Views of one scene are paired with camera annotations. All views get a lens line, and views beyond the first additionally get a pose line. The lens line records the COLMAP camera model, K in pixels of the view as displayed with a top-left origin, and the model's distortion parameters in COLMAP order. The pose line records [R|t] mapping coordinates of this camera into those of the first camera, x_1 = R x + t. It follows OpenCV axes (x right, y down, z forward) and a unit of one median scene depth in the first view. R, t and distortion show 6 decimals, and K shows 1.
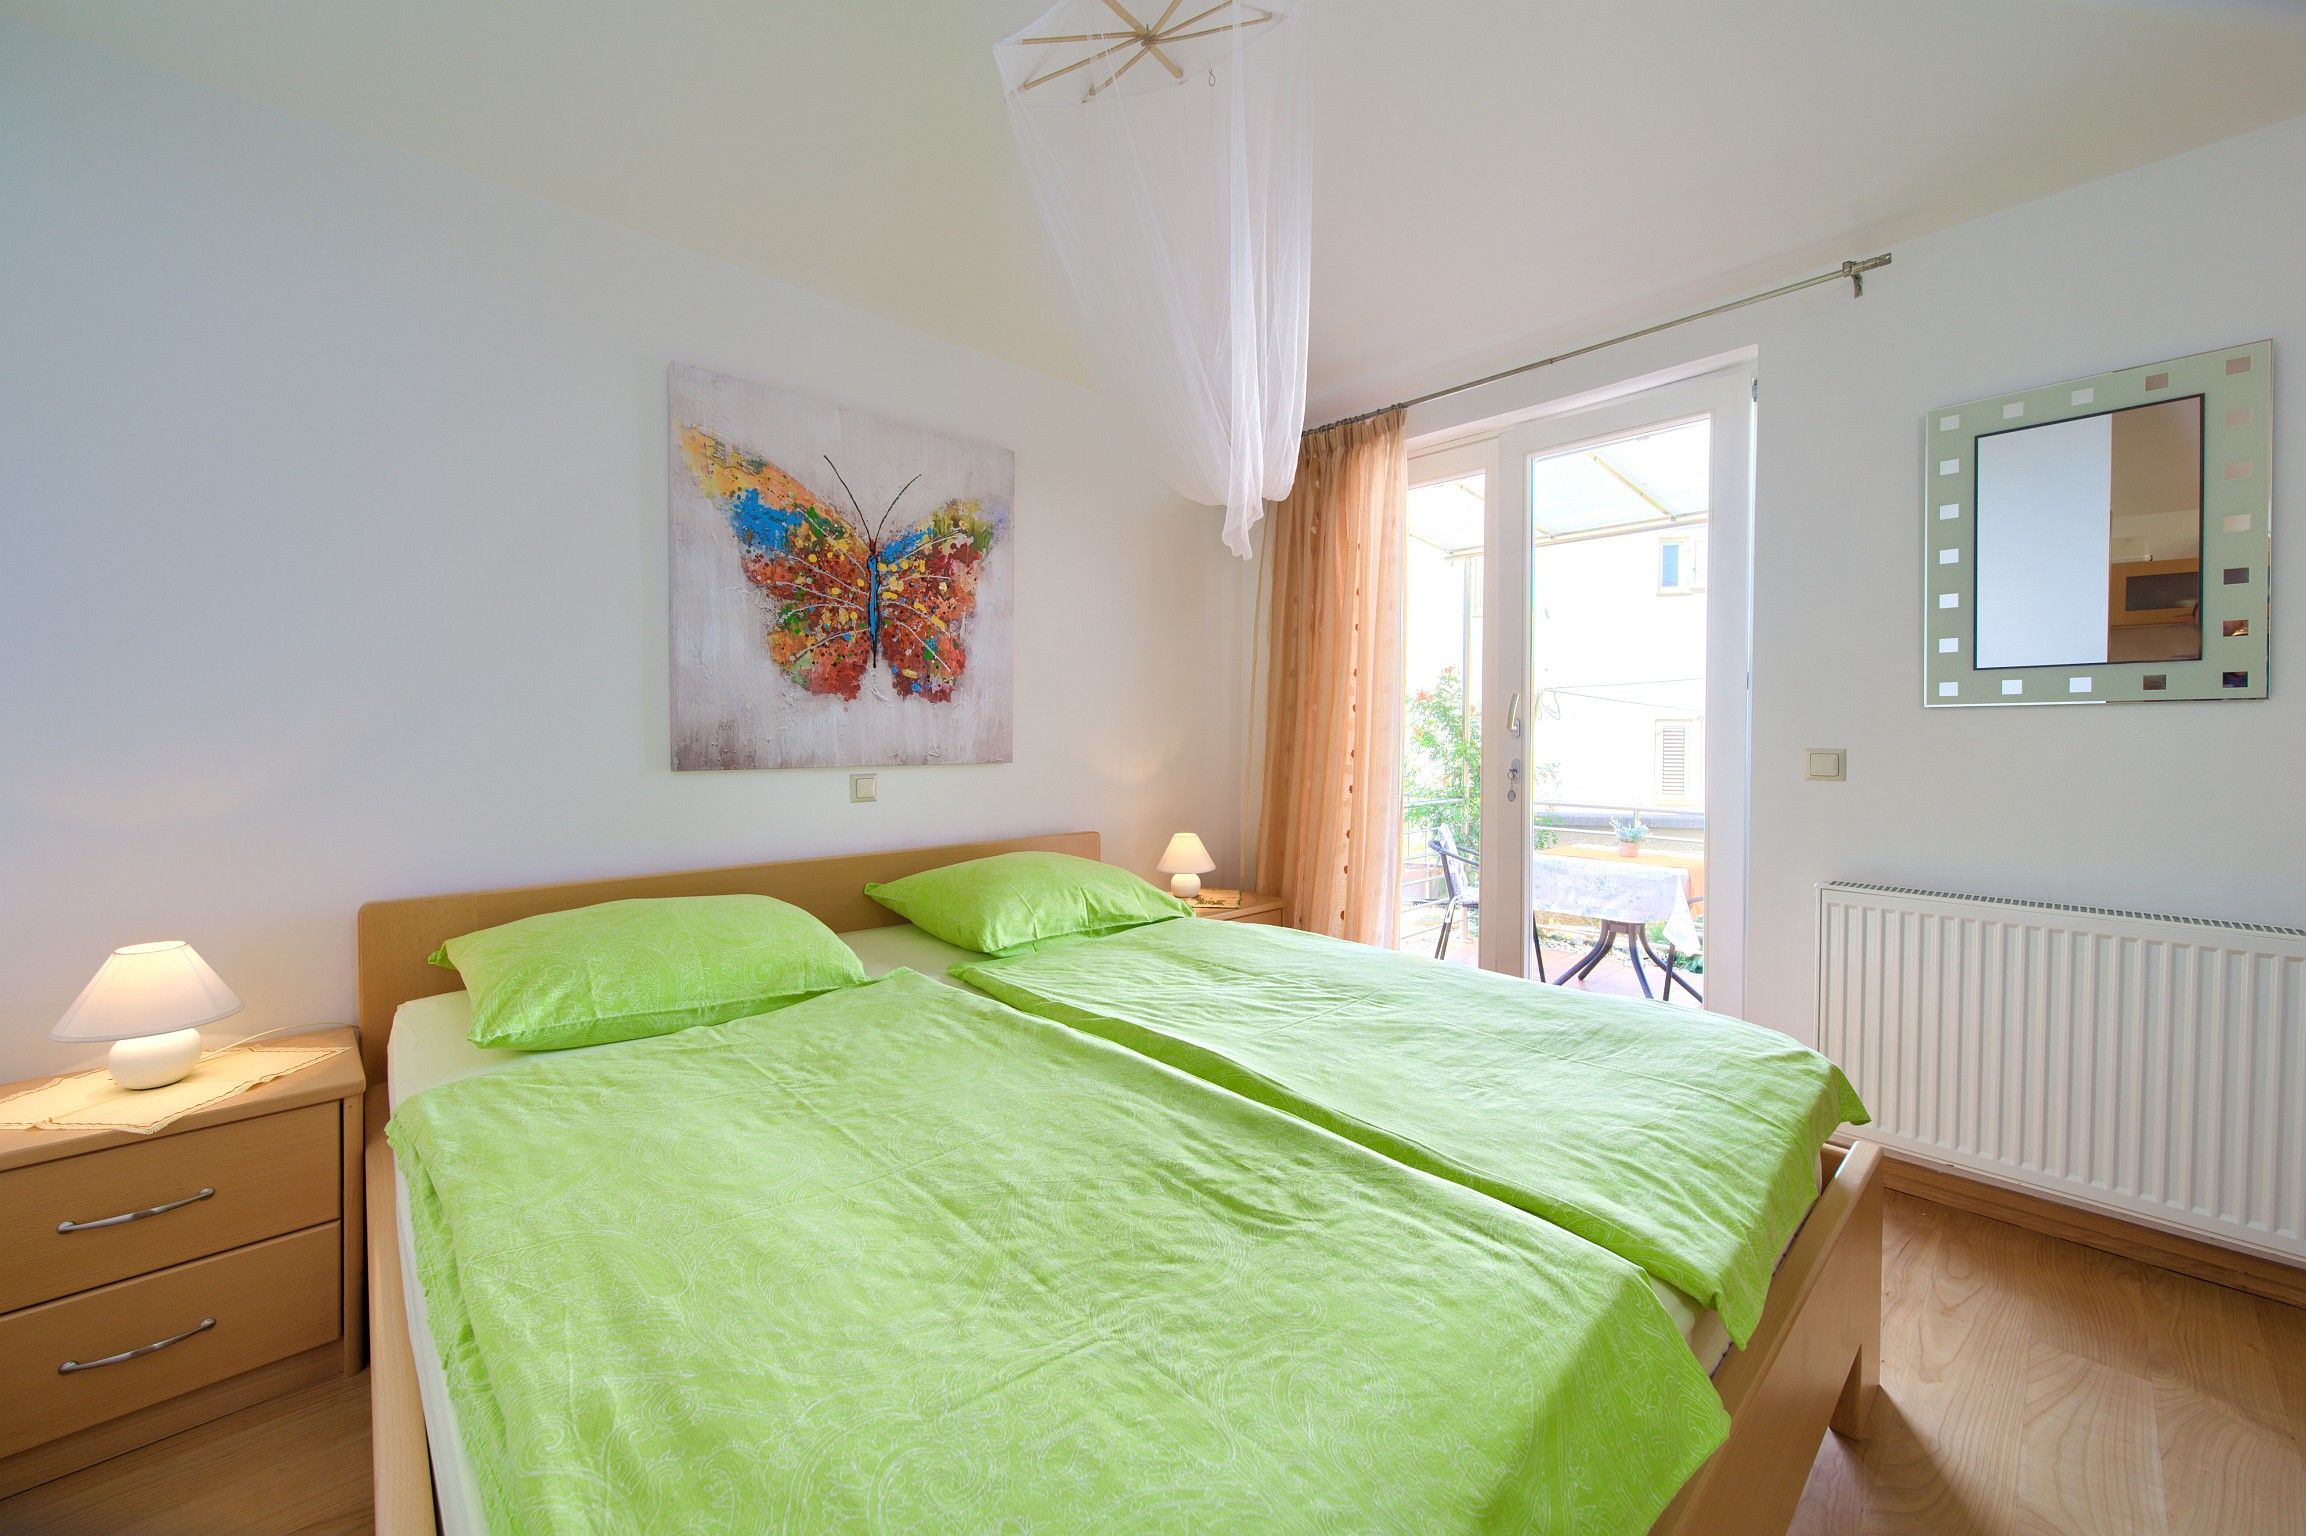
lens RADIAL K [[865.6, 0, 1119.5], [0, 865.6, 750.8], [0, 0, 1]] dist [0.001181, 0.000149]
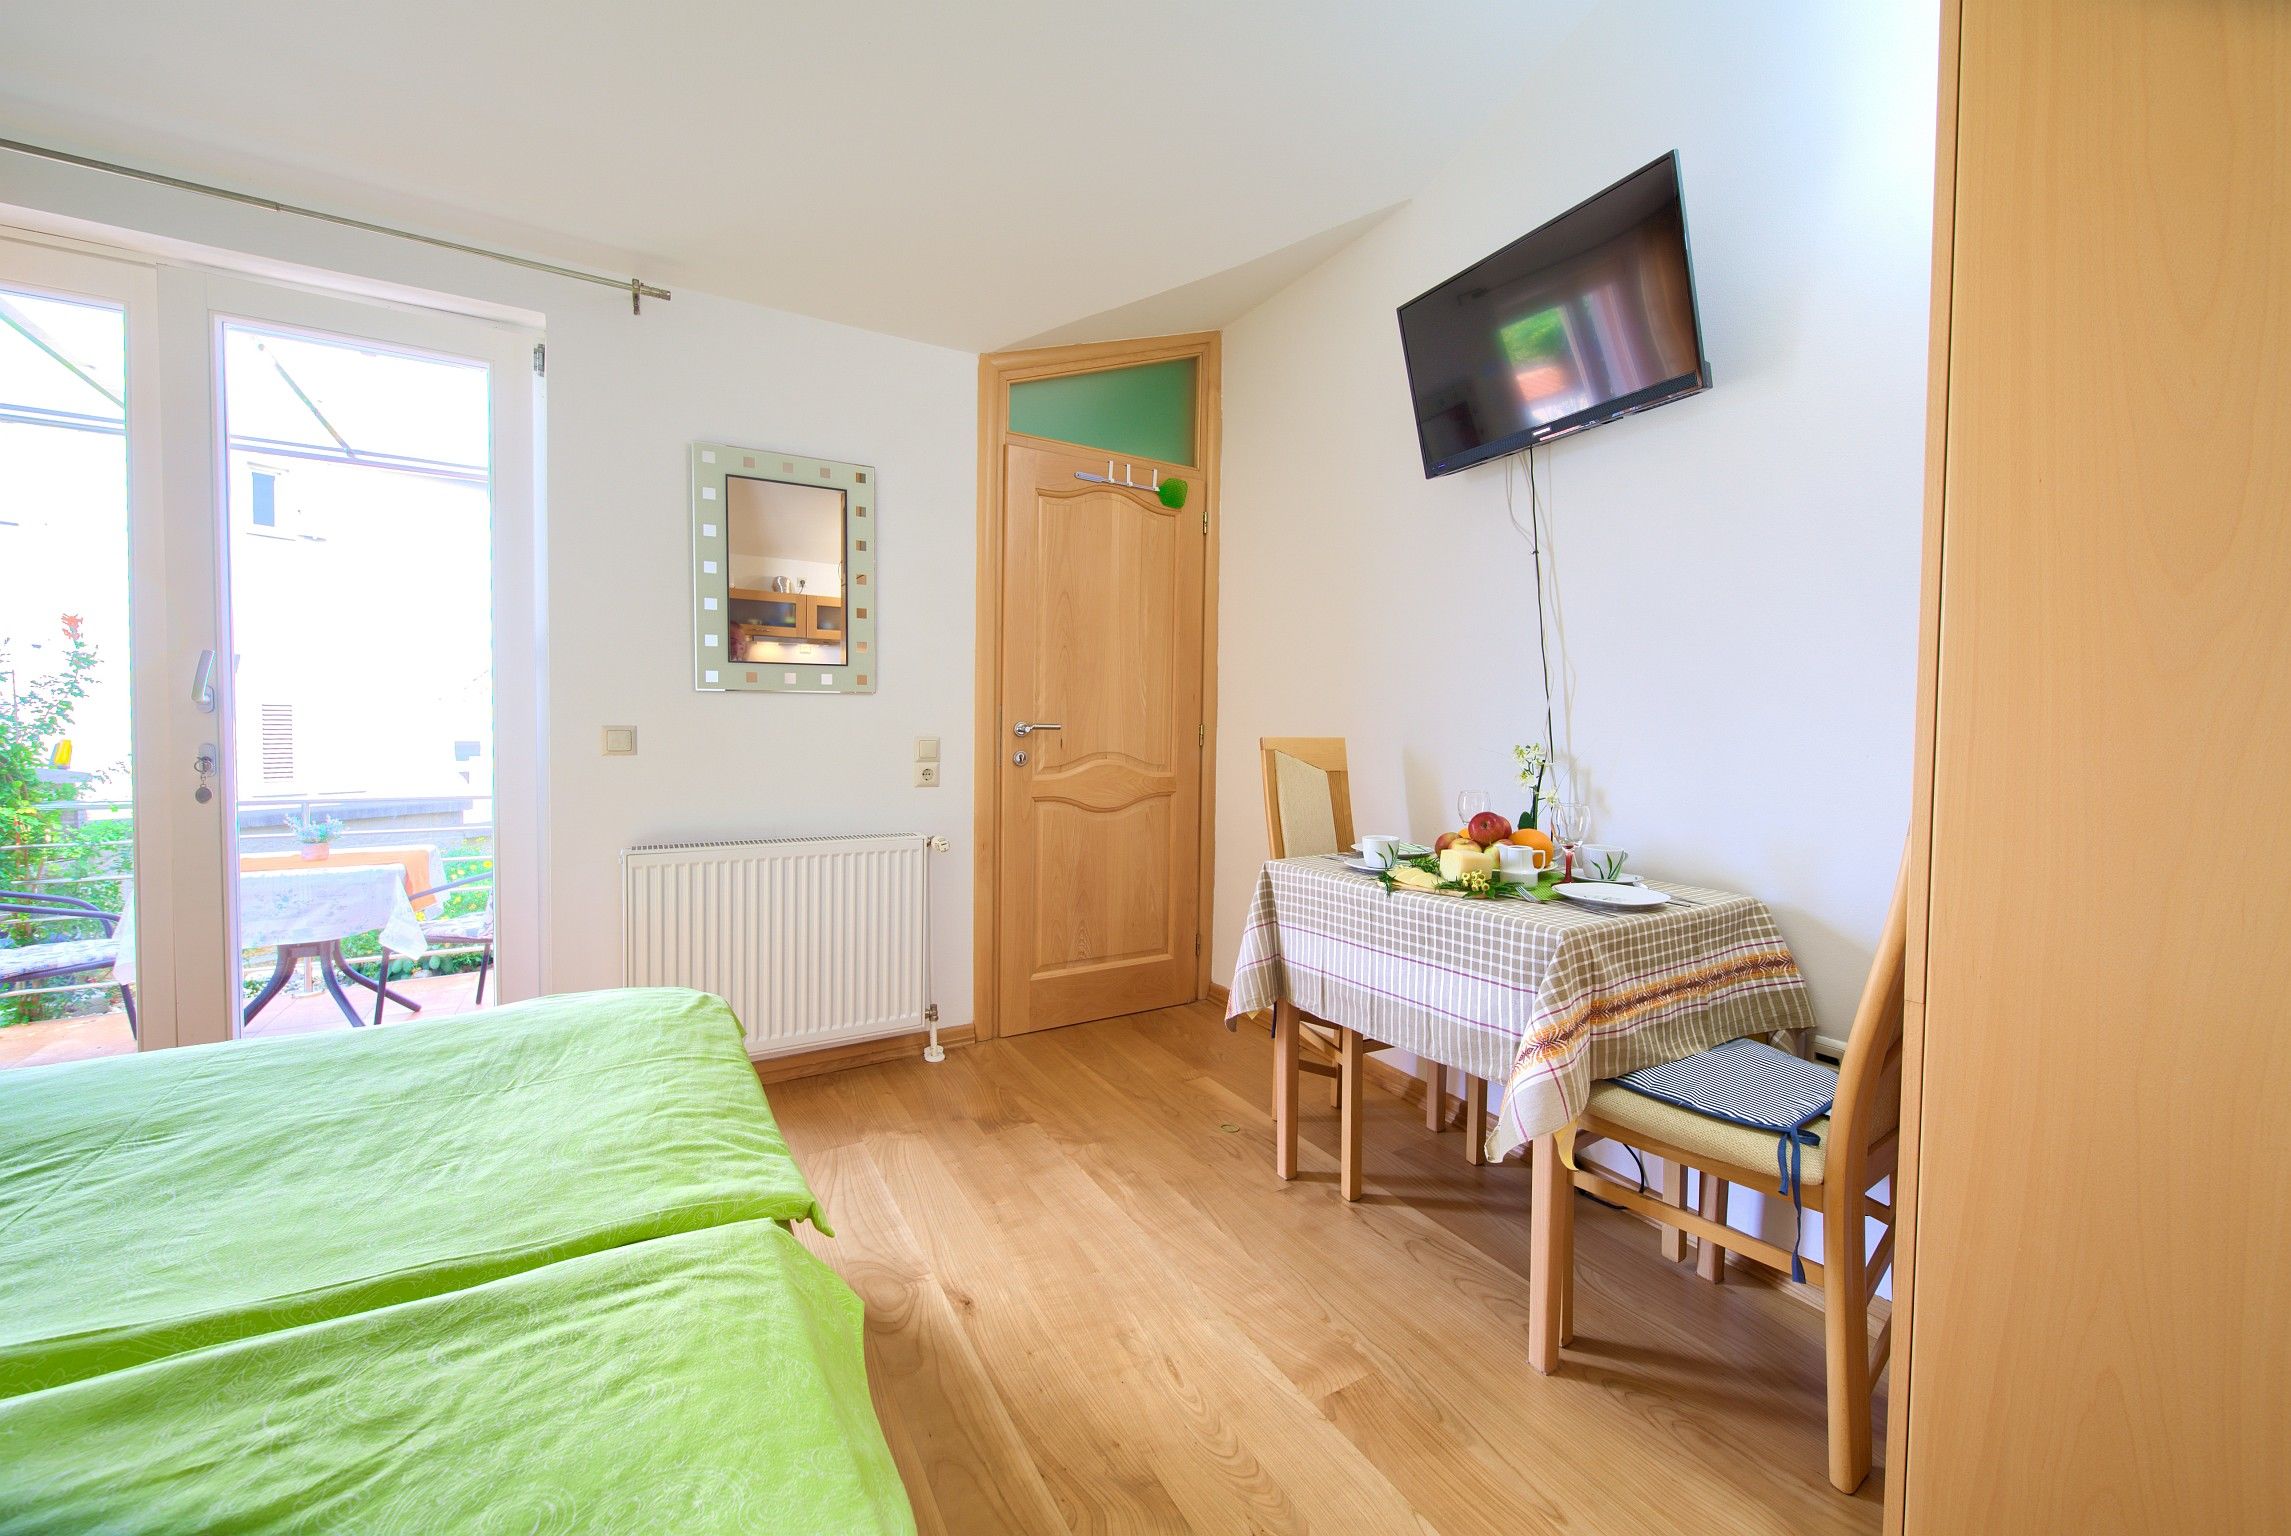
lens RADIAL K [[880.5, 0, 1167.3], [0, 880.5, 748.0], [0, 0, 1]] dist [0.007637, -0.004147]
pose [[0.189320, -0.031325, 0.981416, -0.186820], [0.008552, 0.999506, 0.030253, -0.002986], [-0.981878, 0.002666, 0.189495, 0.170816]]
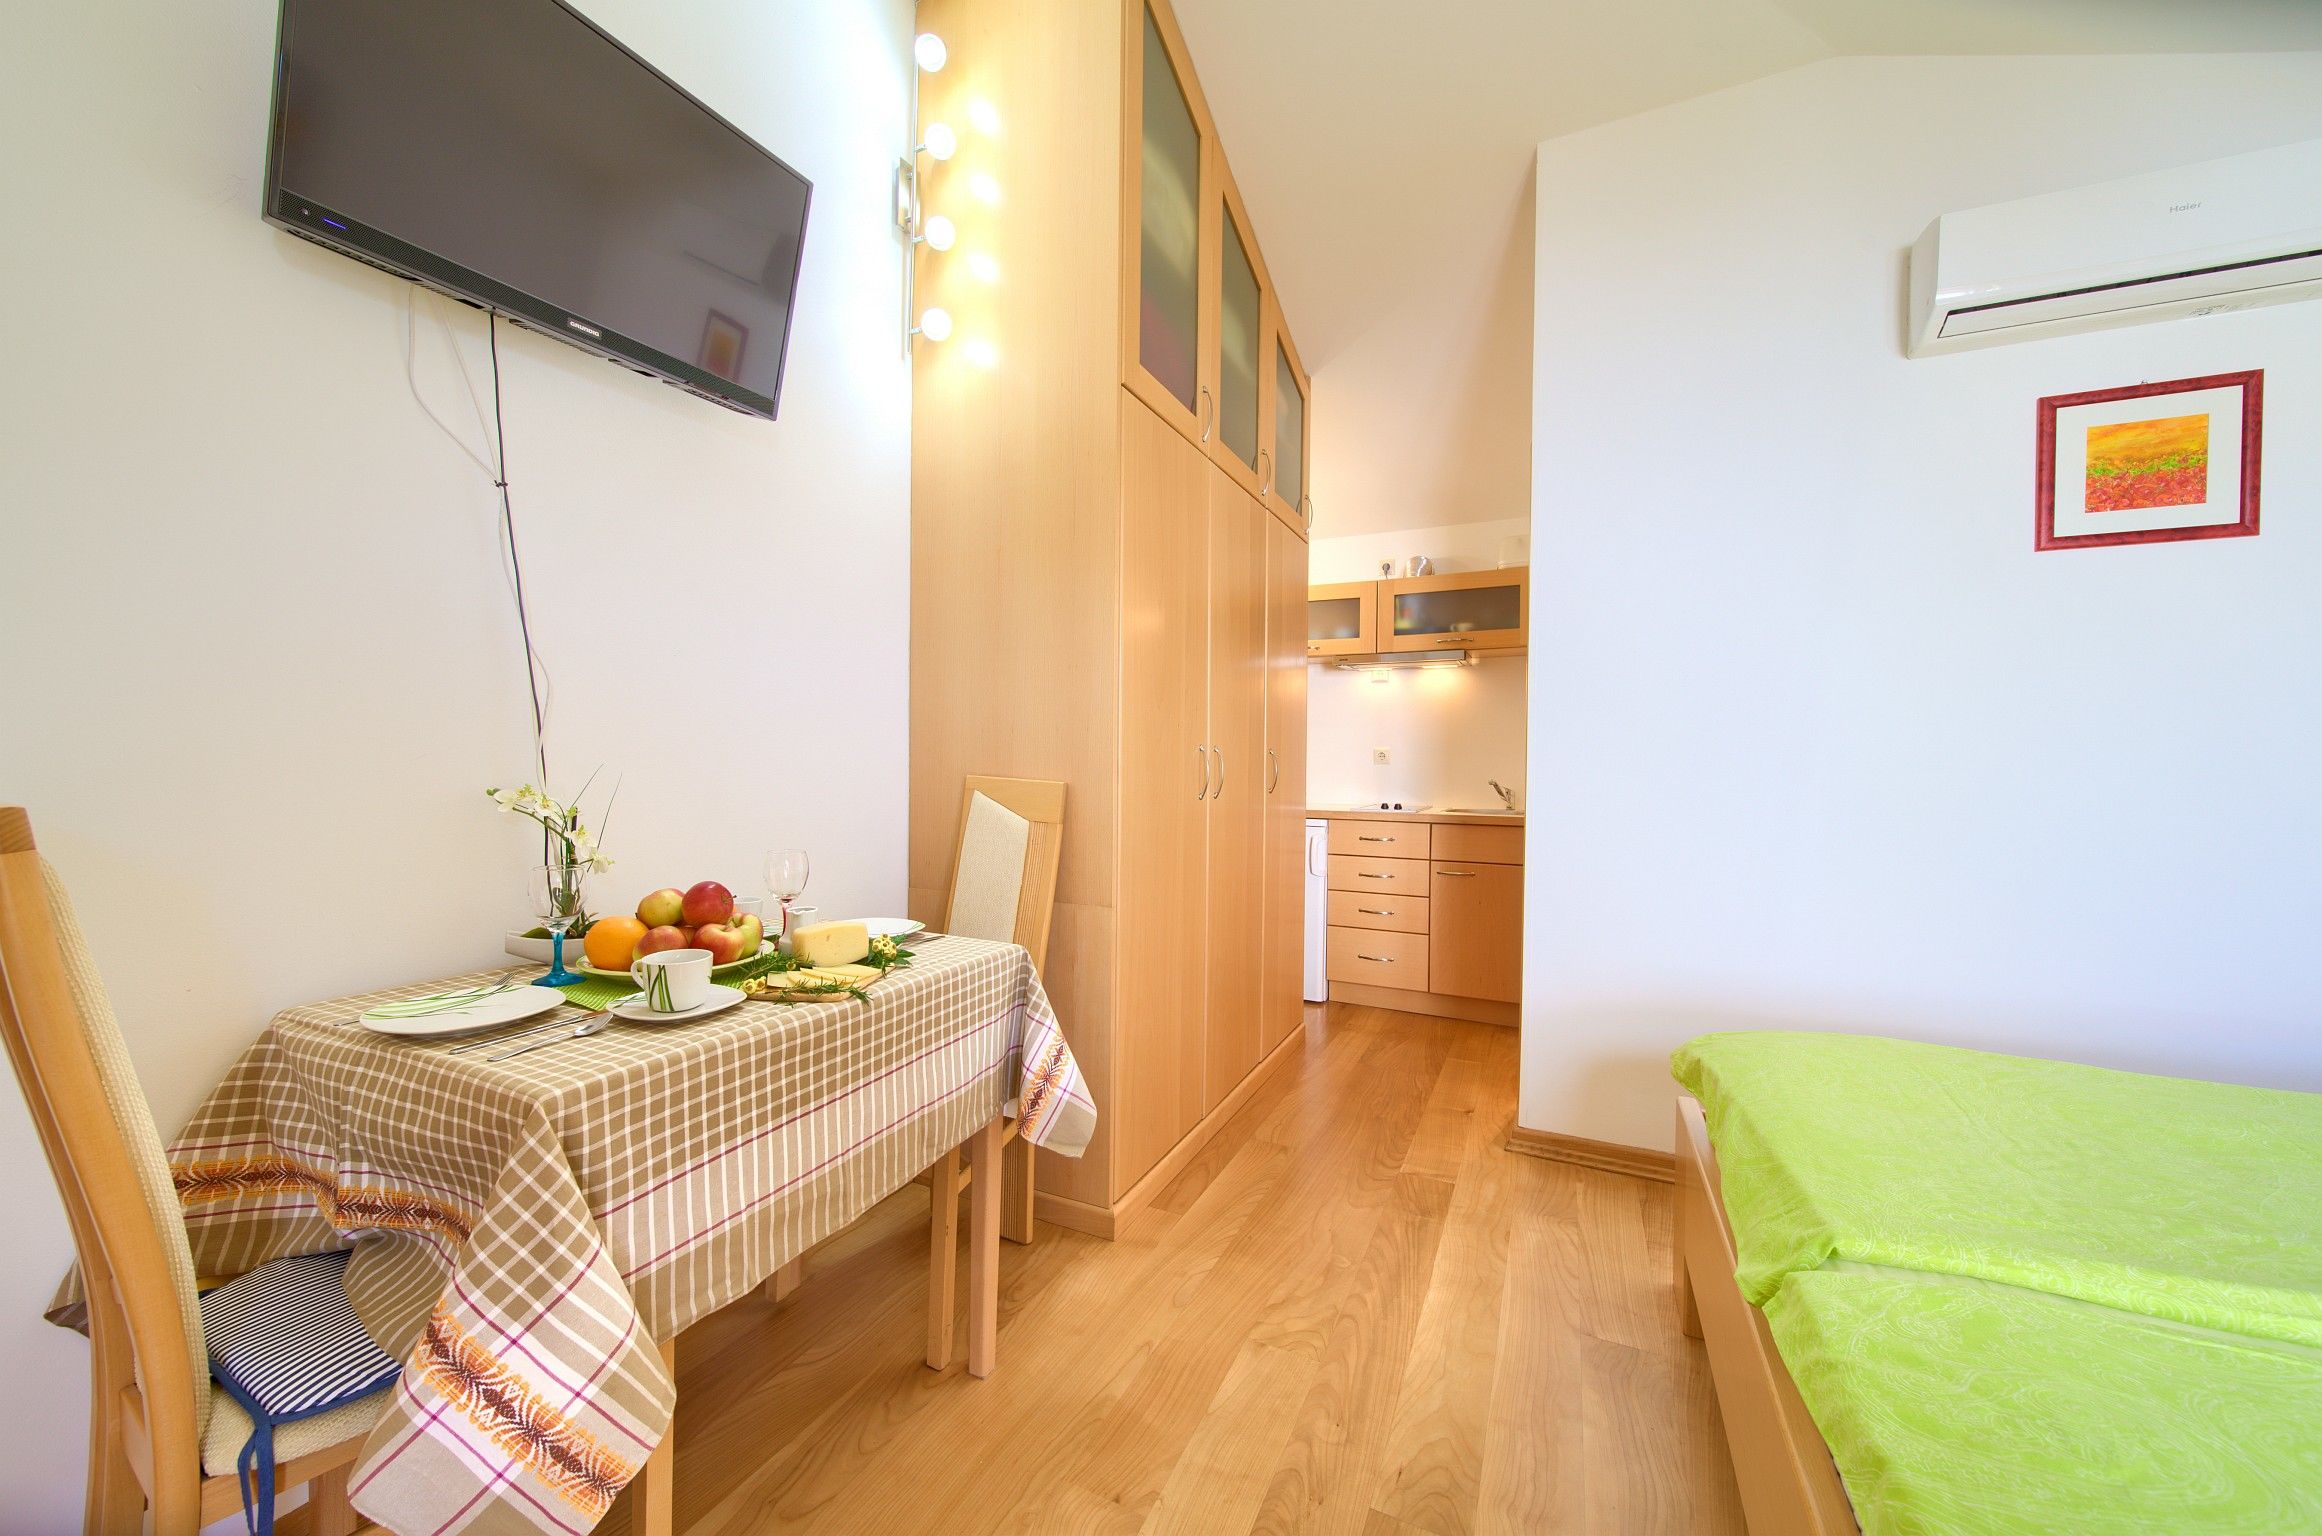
lens RADIAL K [[843.4, 0, 1161.0], [0, 843.4, 768.0], [0, 0, 1]] dist [0.000514, -0.000597]
pose [[-0.925485, -0.013644, -0.378539, 1.001289], [-0.024714, 0.999397, 0.024400, -0.016315], [0.377978, 0.031937, -0.925264, 0.903251]]
